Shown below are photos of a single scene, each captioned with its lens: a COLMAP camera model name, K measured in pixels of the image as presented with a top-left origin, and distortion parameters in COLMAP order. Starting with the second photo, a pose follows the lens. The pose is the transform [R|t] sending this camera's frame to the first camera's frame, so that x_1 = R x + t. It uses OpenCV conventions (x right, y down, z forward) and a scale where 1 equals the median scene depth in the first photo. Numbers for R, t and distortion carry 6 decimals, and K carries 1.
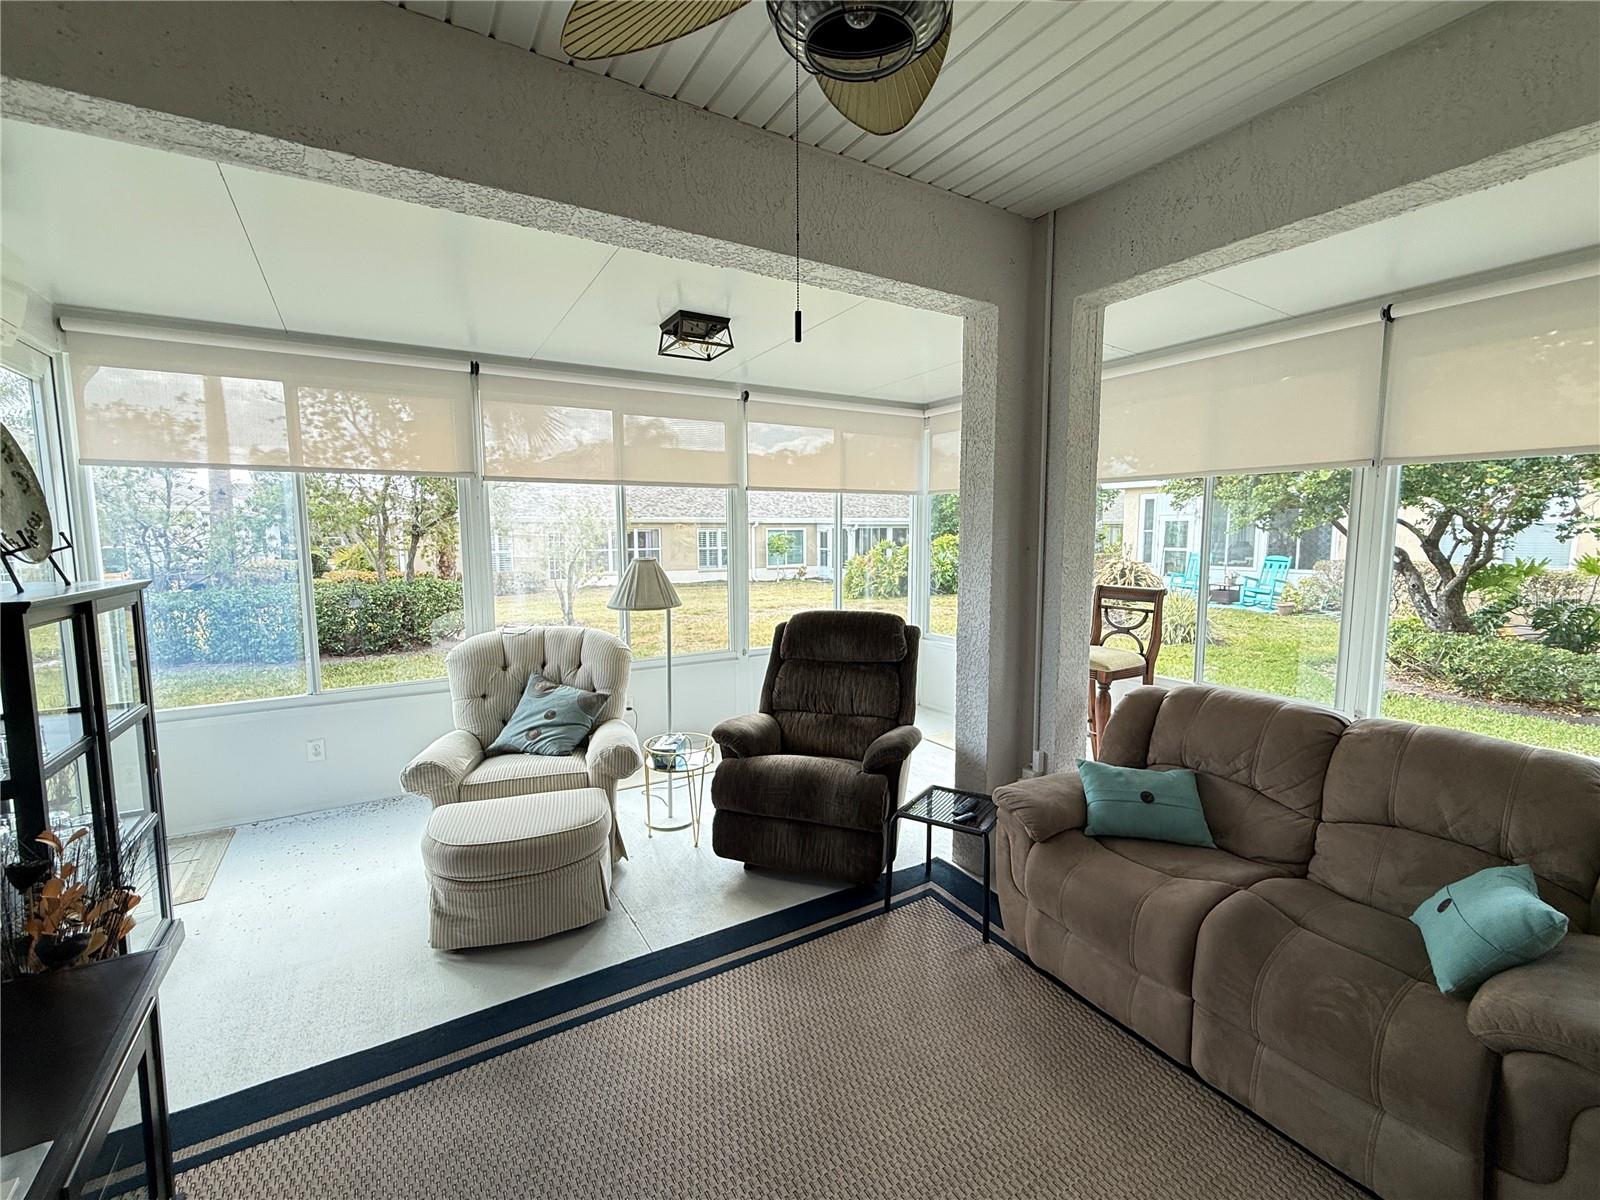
lens RADIAL K [[696.5, 0, 800.8], [0, 696.5, 598.0], [0, 0, 1]] dist [-0.000218, -0.000006]
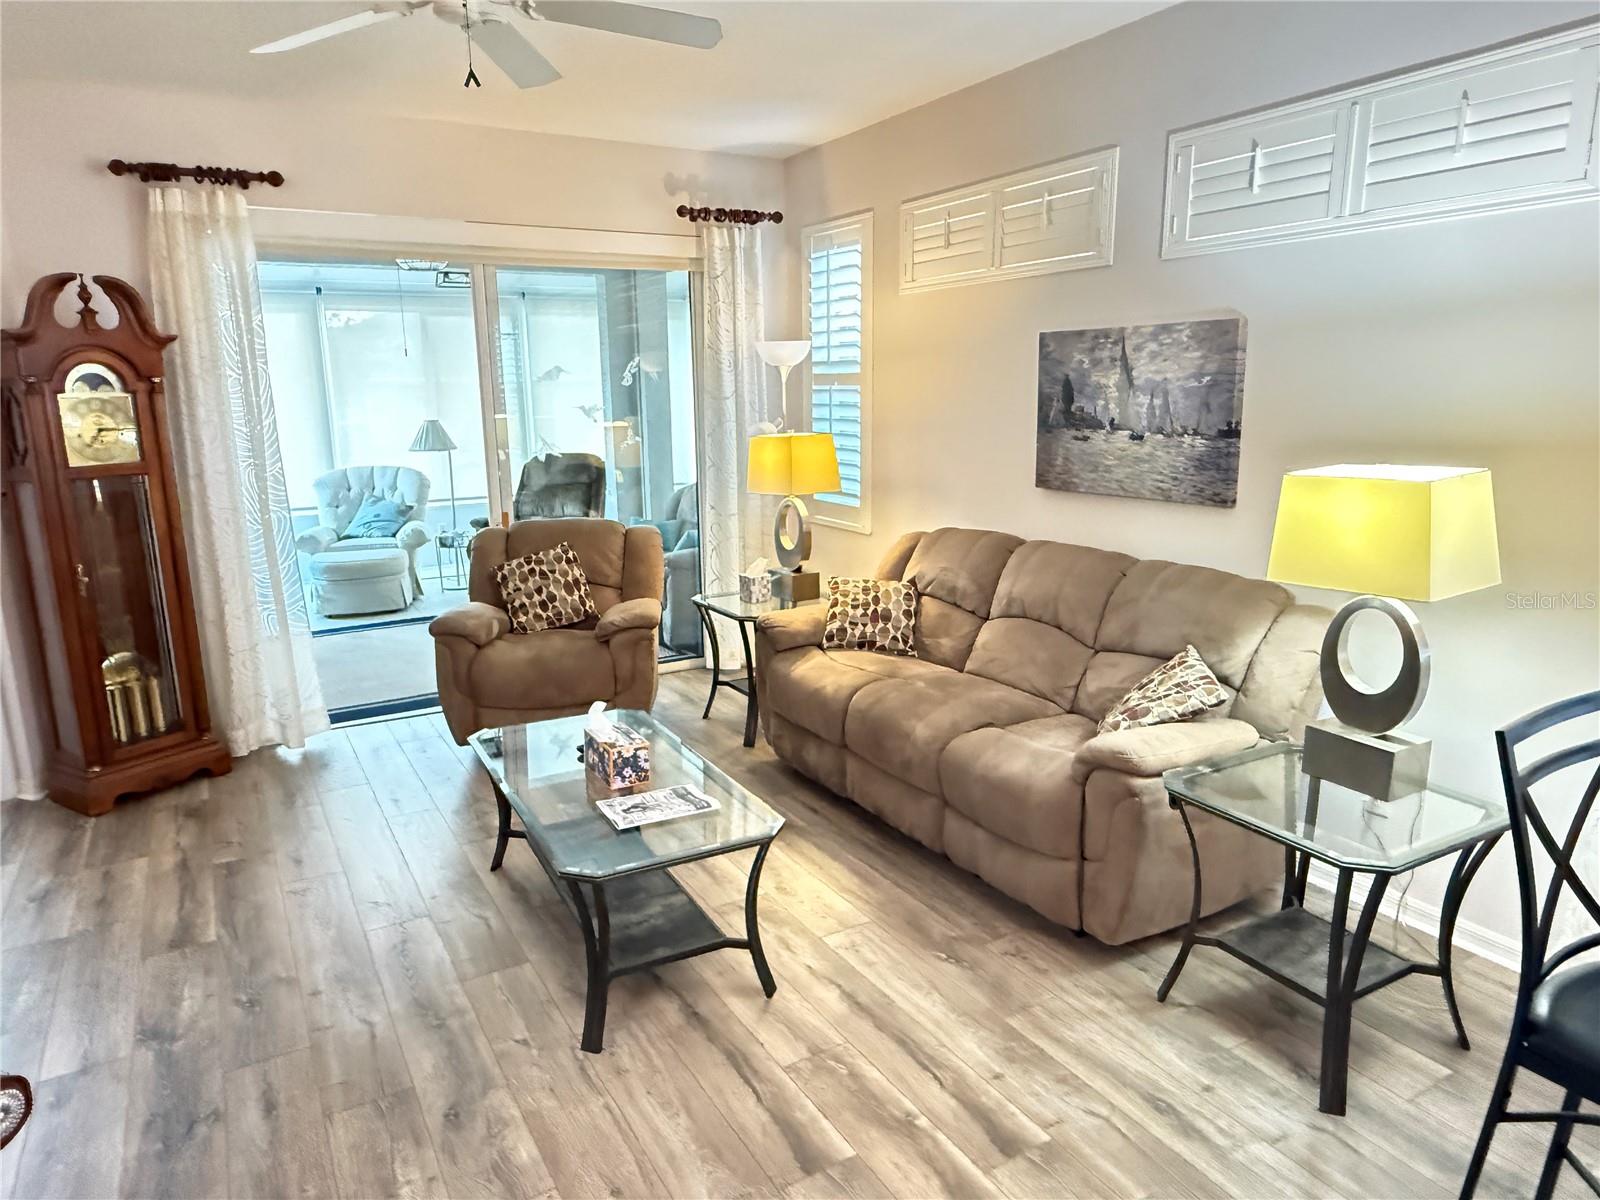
lens RADIAL K [[1026.6, 0, 798.8], [0, 1026.6, 605.9], [0, 0, 1]] dist [0.001621, 0.000294]
pose [[0.999854, -0.009664, -0.014075, 0.663323], [0.011108, 0.994258, 0.106429, 0.130257], [0.012966, -0.106570, 0.994221, -1.412510]]
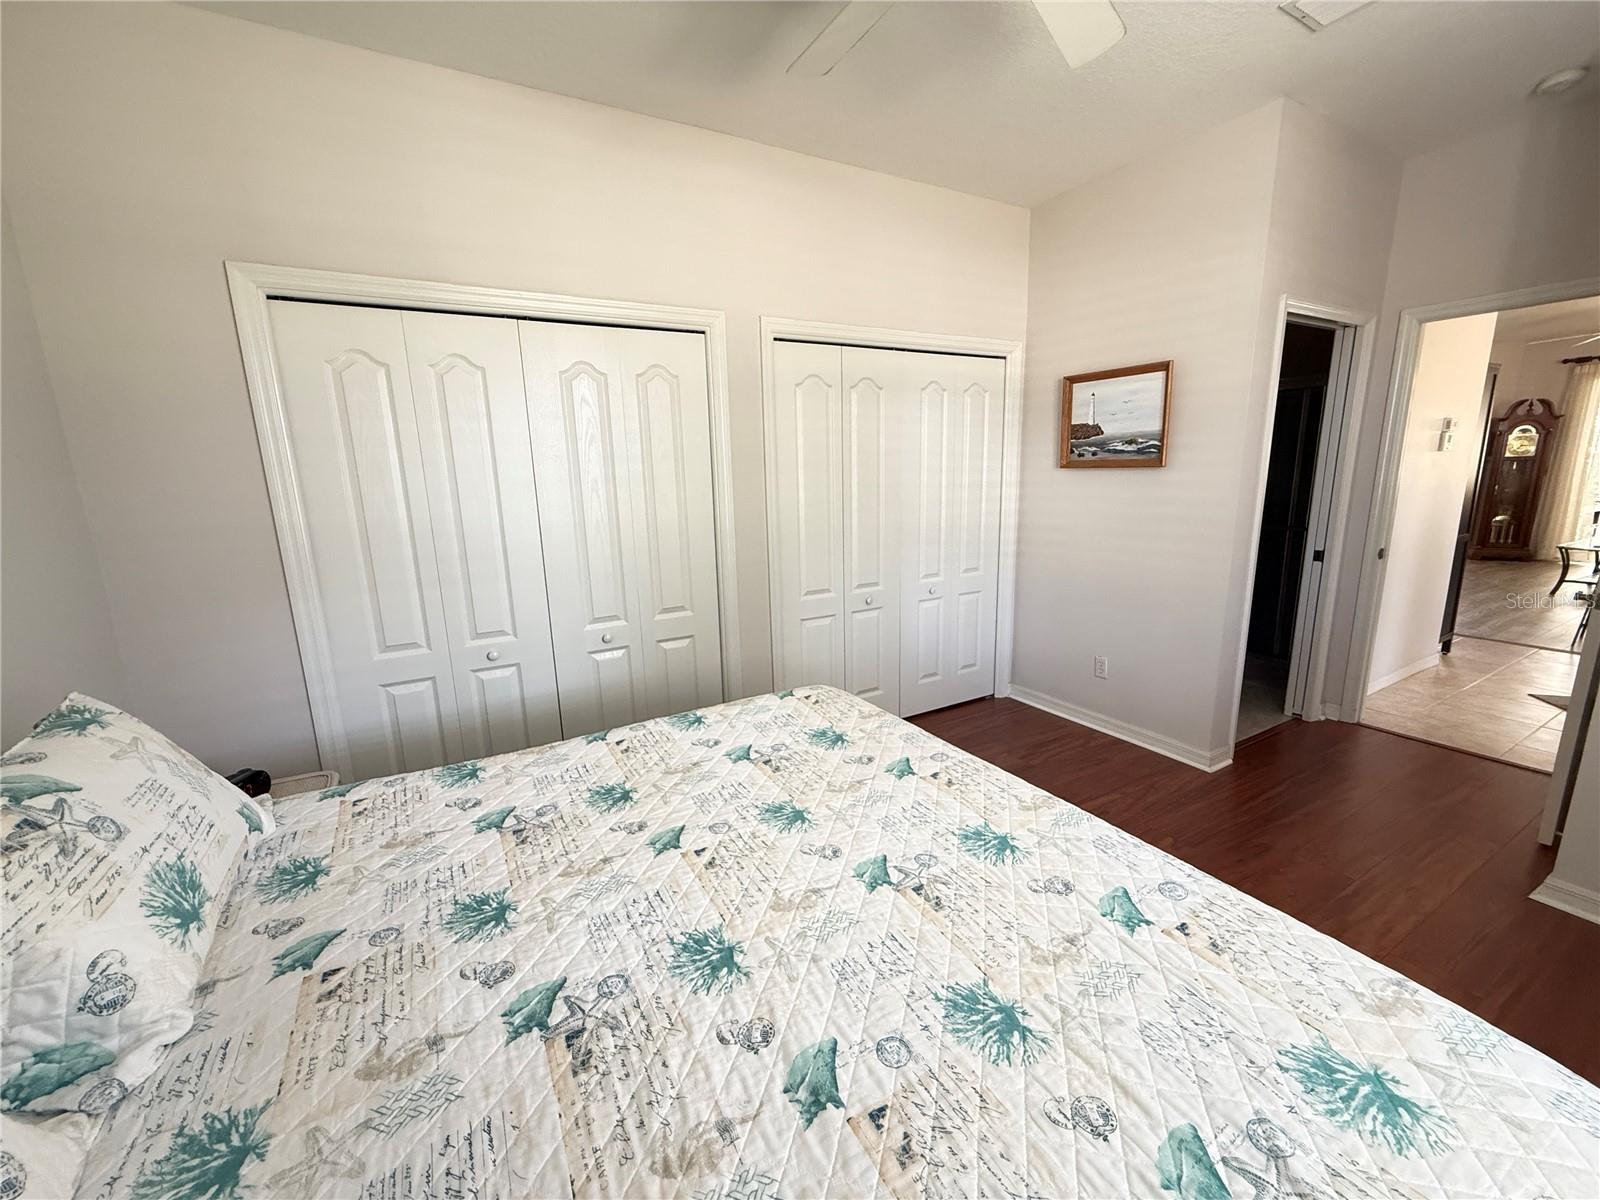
lens RADIAL K [[641.1, 0, 801.3], [0, 641.1, 597.5], [0, 0, 1]] dist [0.000017, -0.000006]
pose [[-0.014244, 0.205235, -0.978609, 3.682618], [-0.076180, 0.975641, 0.205722, 0.453694], [0.996992, 0.077481, 0.001738, -4.045596]]
